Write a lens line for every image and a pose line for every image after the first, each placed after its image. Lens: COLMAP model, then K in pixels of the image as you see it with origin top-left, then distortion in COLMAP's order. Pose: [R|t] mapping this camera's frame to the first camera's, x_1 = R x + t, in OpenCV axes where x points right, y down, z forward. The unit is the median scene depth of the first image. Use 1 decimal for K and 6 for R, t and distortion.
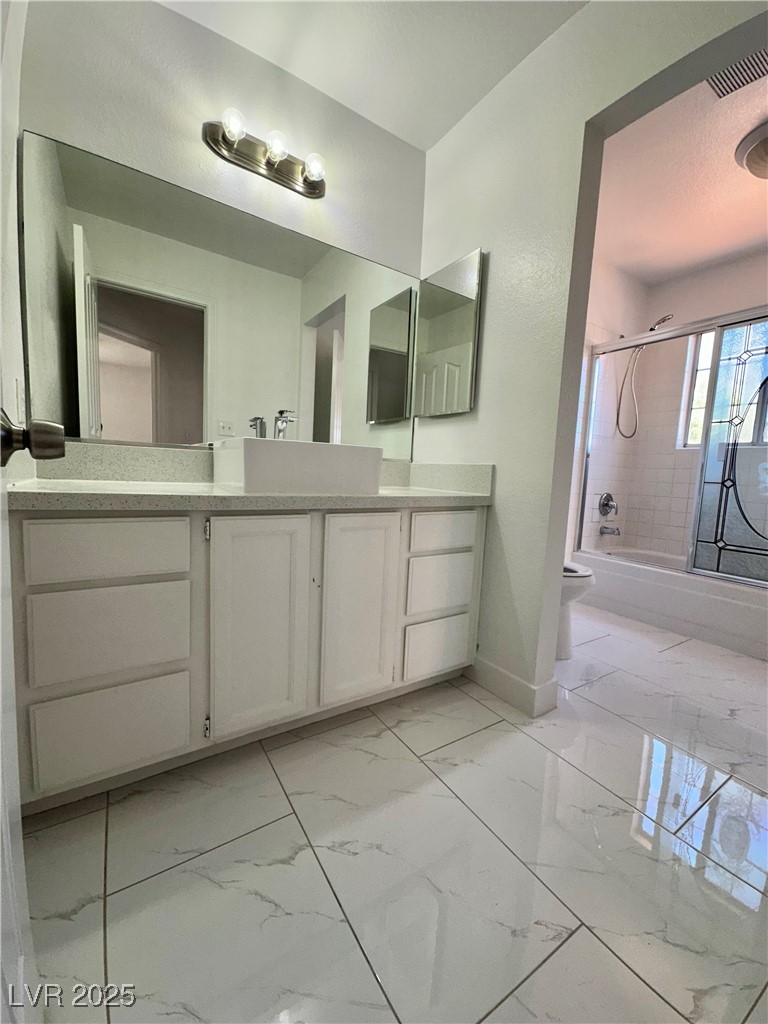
lens RADIAL K [[408.8, 0, 382.5], [0, 408.8, 516.6], [0, 0, 1]] dist [-0.002091, 0.000352]
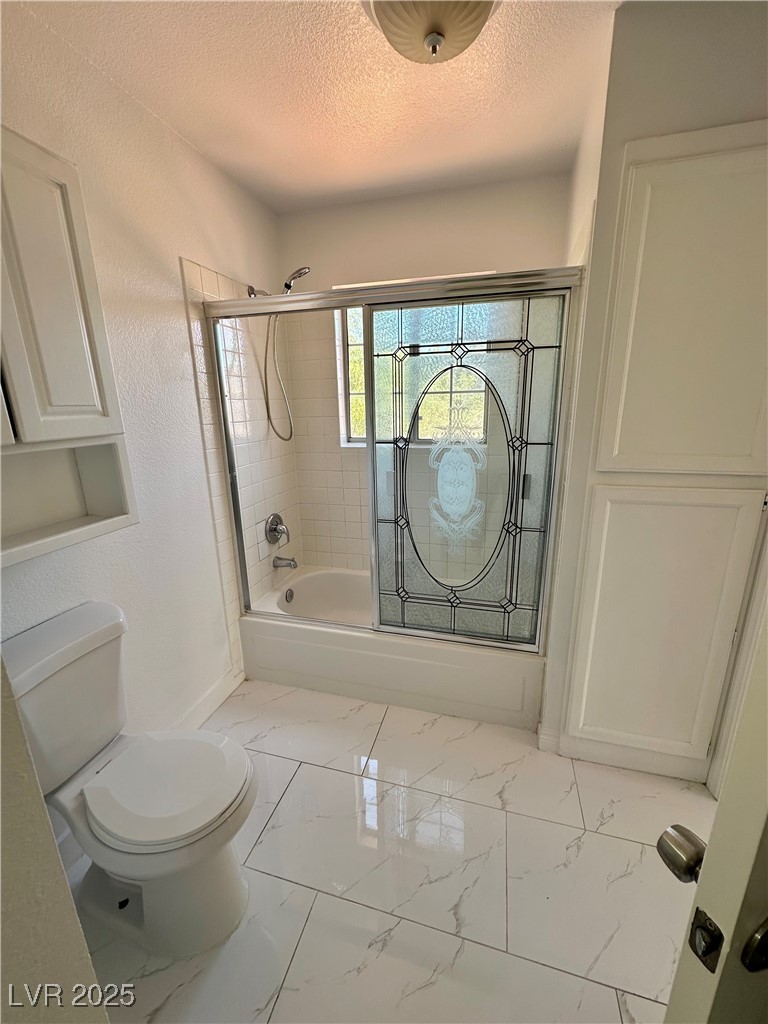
lens RADIAL K [[408.8, 0, 390.3], [0, 408.8, 510.9], [0, 0, 1]] dist [-0.002091, 0.000352]
pose [[0.743494, -0.226516, 0.629212, 0.250026], [0.114927, 0.970168, 0.213459, -0.202019], [-0.658793, -0.086392, 0.747347, 0.315065]]
